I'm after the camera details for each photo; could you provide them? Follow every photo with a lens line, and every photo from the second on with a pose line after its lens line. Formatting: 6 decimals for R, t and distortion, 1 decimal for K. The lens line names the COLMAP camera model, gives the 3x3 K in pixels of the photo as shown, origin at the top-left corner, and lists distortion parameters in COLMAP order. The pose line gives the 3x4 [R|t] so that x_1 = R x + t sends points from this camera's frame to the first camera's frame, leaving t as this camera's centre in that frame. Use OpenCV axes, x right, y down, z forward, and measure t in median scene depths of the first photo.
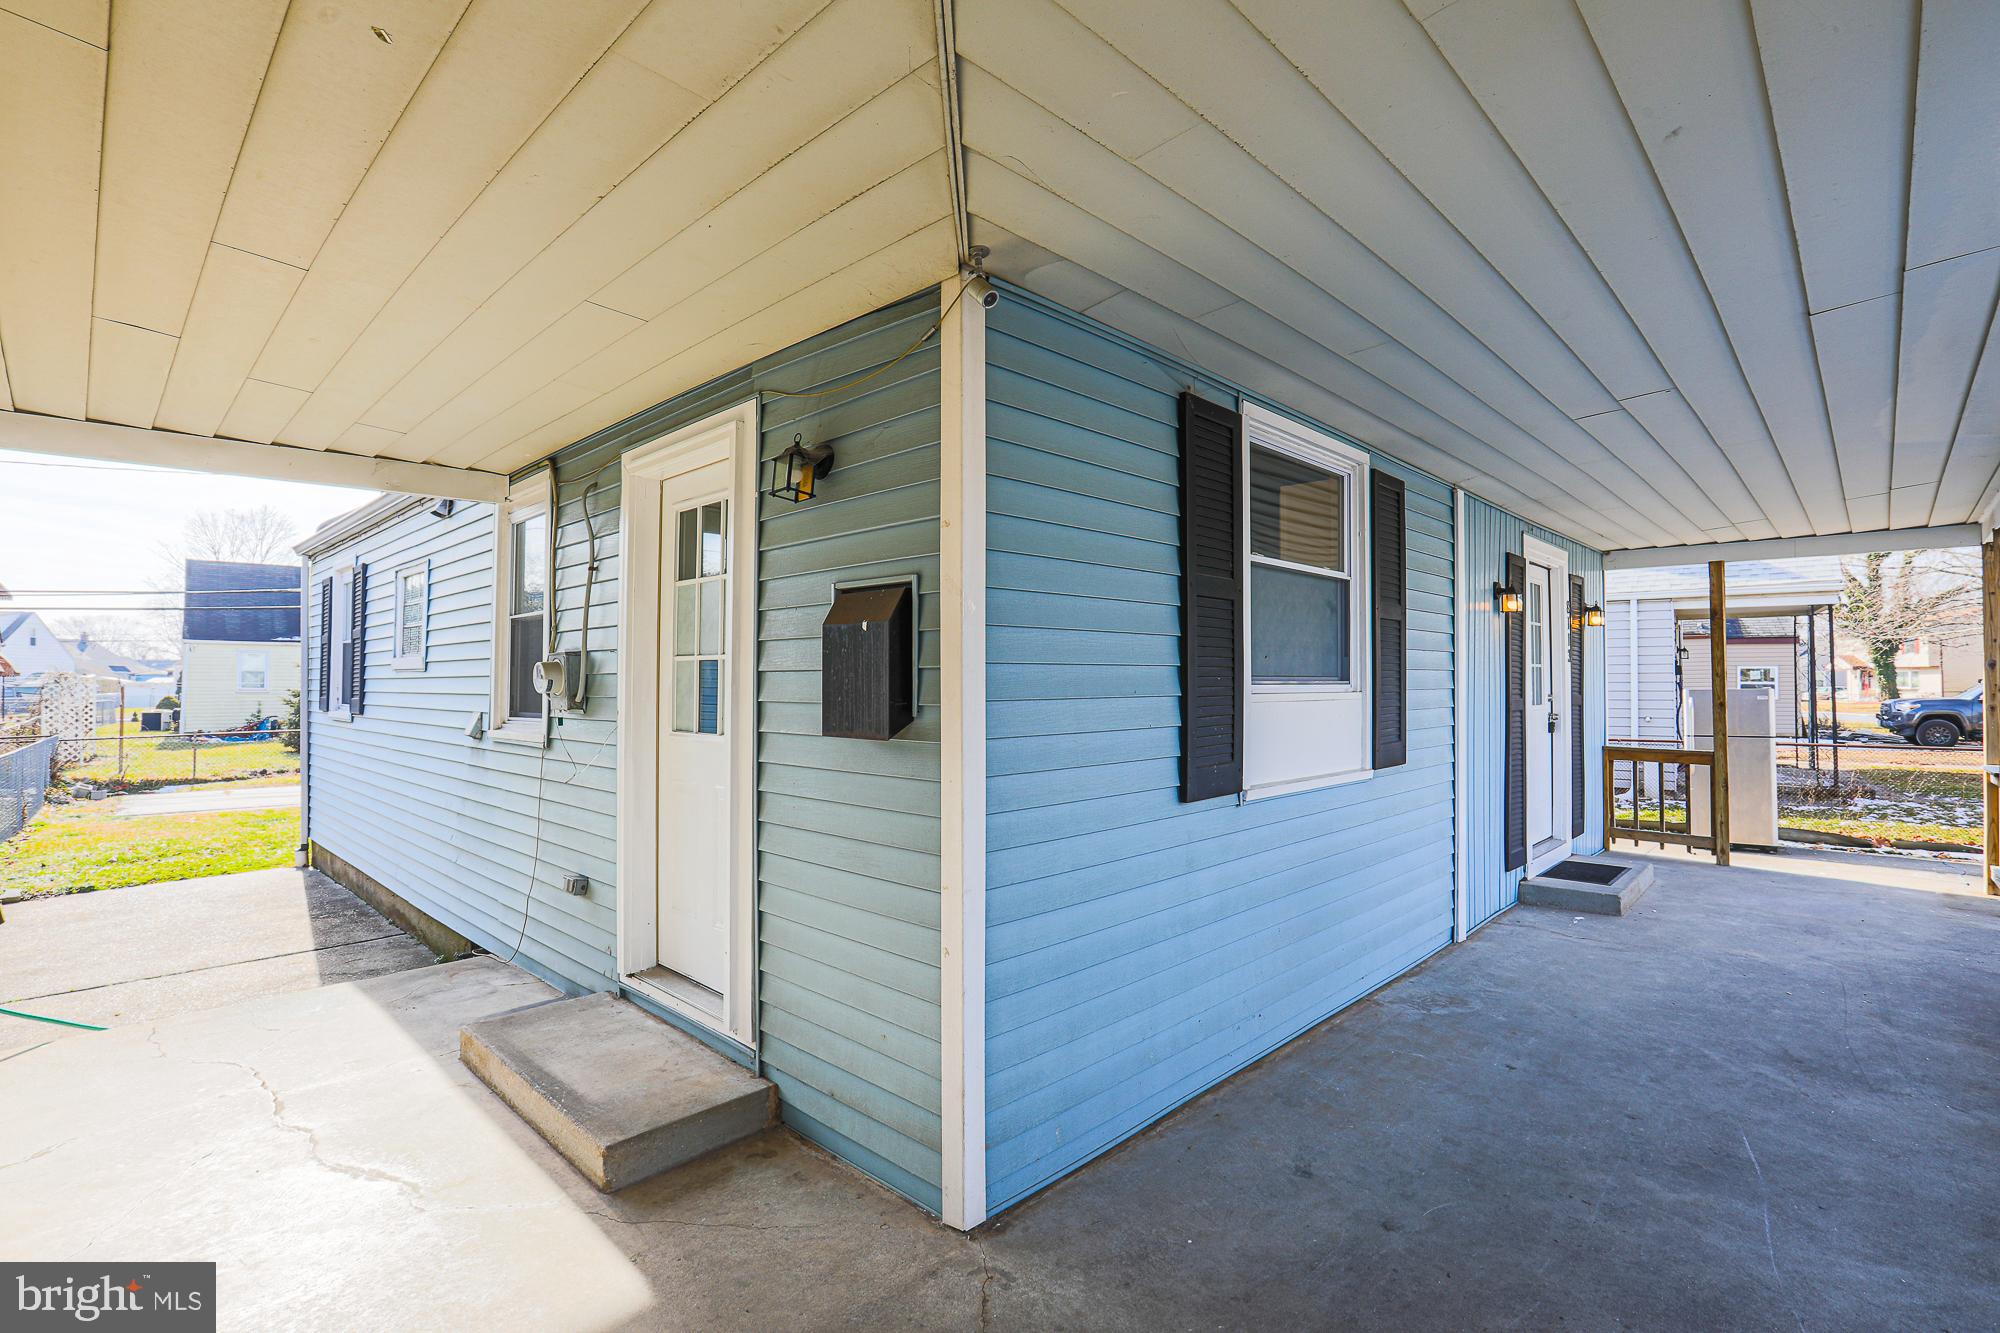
lens RADIAL K [[955.7, 0, 996.0], [0, 955.7, 691.9], [0, 0, 1]] dist [-0.017948, 0.020181]
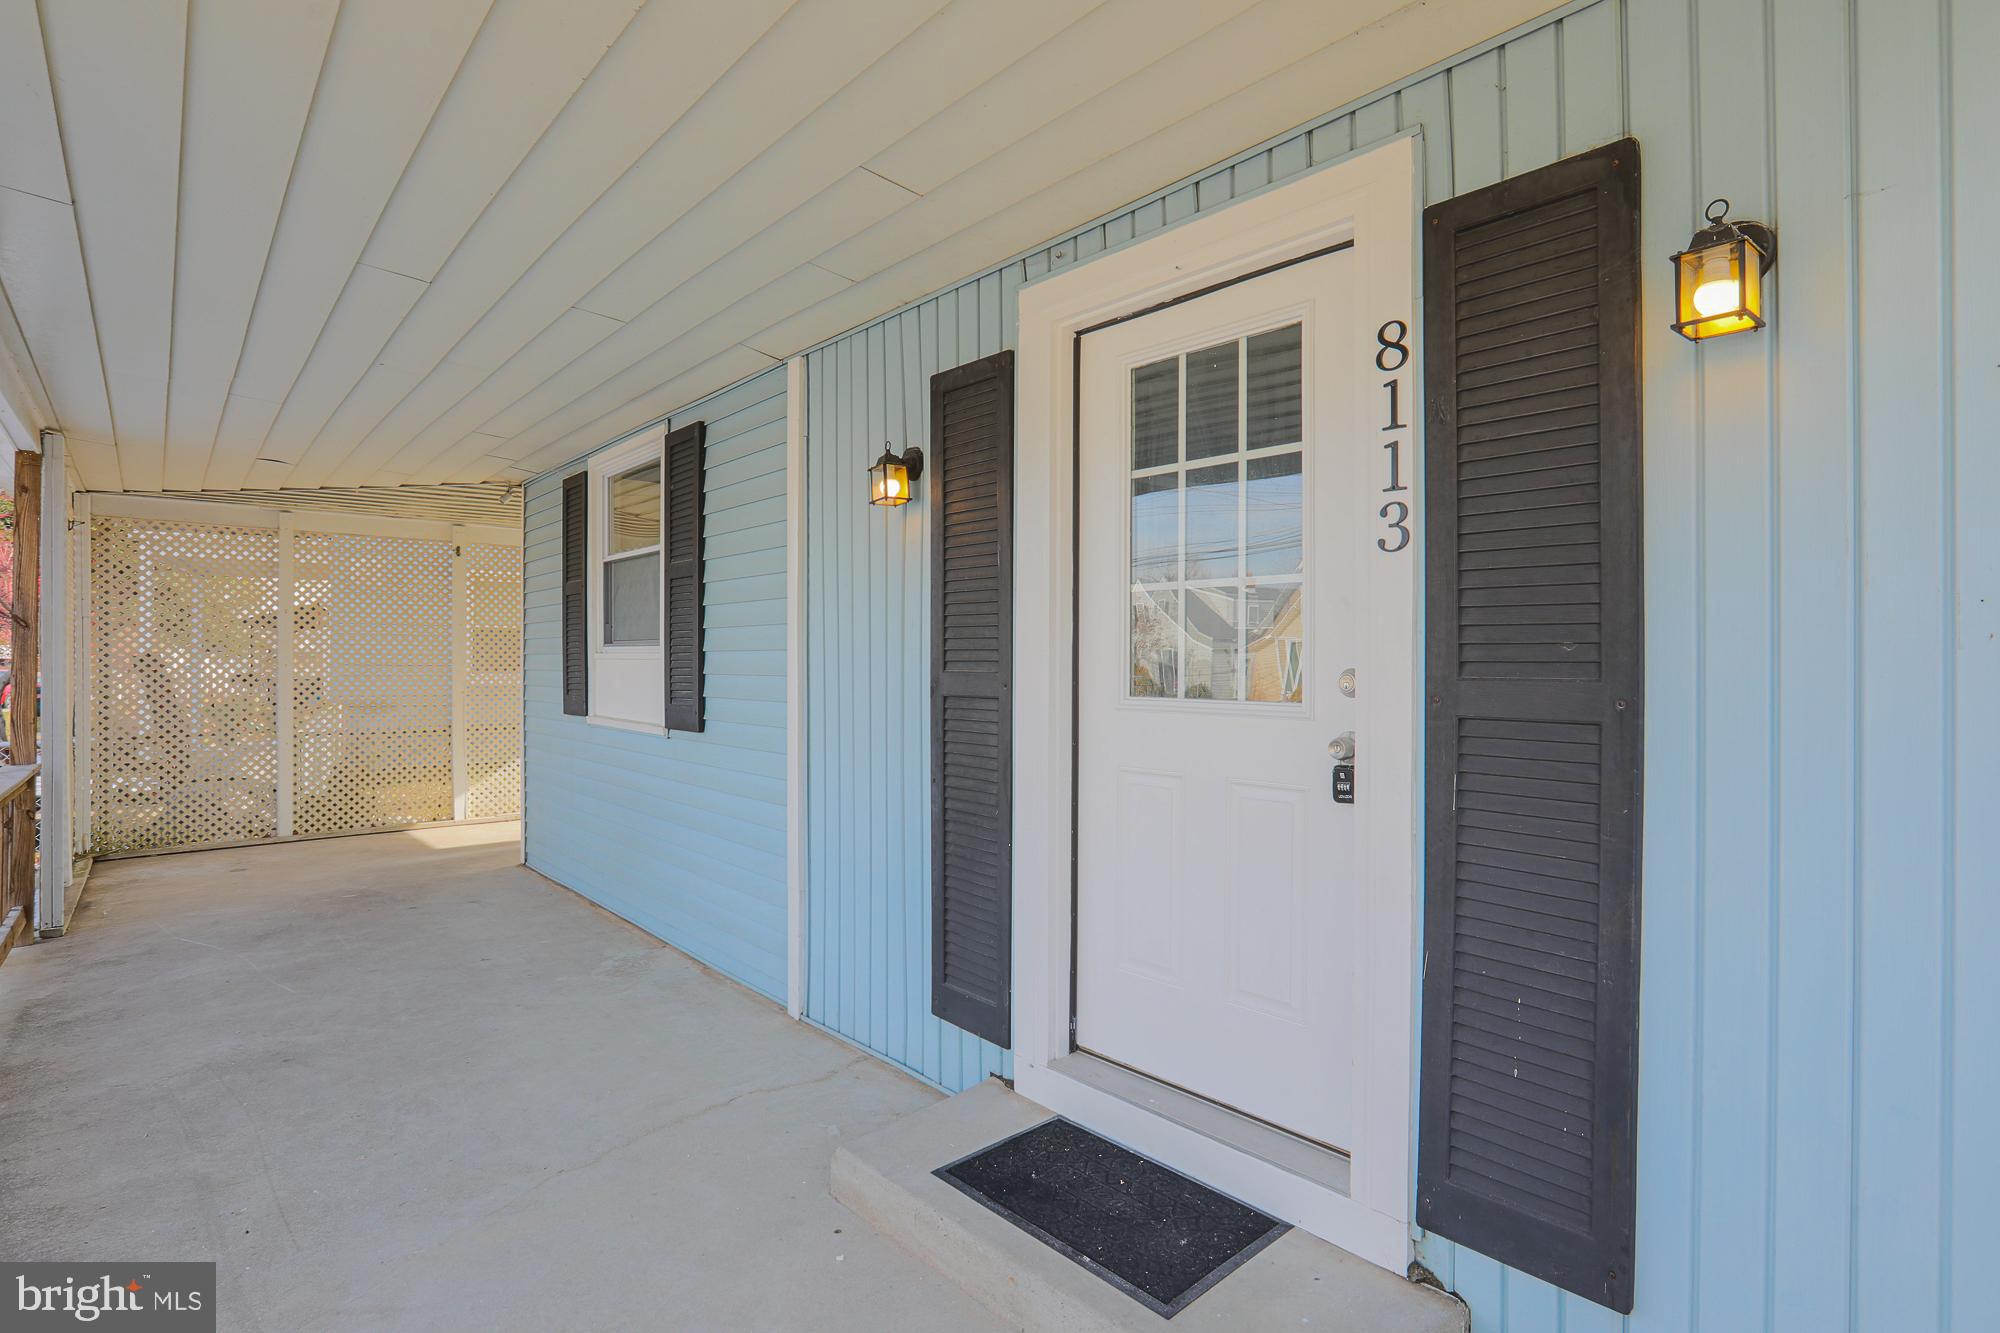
lens RADIAL K [[914.3, 0, 1018.3], [0, 914.3, 664.3], [0, 0, 1]] dist [-0.072795, 0.028774]
pose [[-0.041393, 0.004308, -0.999134, 1.382580], [-0.017971, 0.999826, 0.005055, 0.004172], [0.998981, 0.018165, -0.041309, 1.452014]]
